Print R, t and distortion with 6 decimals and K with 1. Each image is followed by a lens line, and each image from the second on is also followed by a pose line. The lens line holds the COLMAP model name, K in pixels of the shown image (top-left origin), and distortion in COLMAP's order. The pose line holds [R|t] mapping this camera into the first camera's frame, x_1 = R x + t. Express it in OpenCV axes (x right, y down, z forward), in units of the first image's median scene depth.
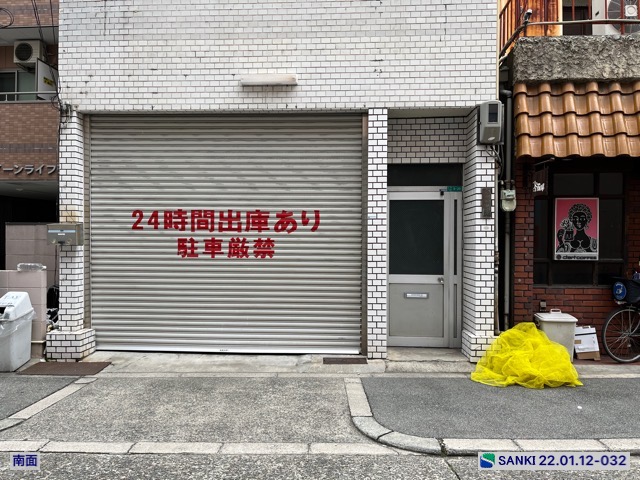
lens RADIAL K [[486.3, 0, 324.6], [0, 486.3, 242.2], [0, 0, 1]] dist [0.055892, -0.080657]
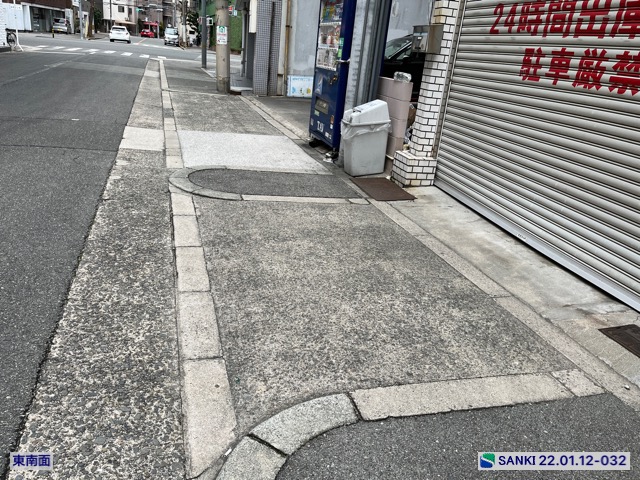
lens RADIAL K [[486.3, 0, 320.0], [0, 486.3, 241.2], [0, 0, 1]] dist [0.055892, -0.080657]
pose [[0.280382, 0.368868, -0.886184, 0.298650], [-0.109848, 0.929481, 0.352135, 0.031379], [0.953582, -0.001387, 0.301129, 0.574732]]
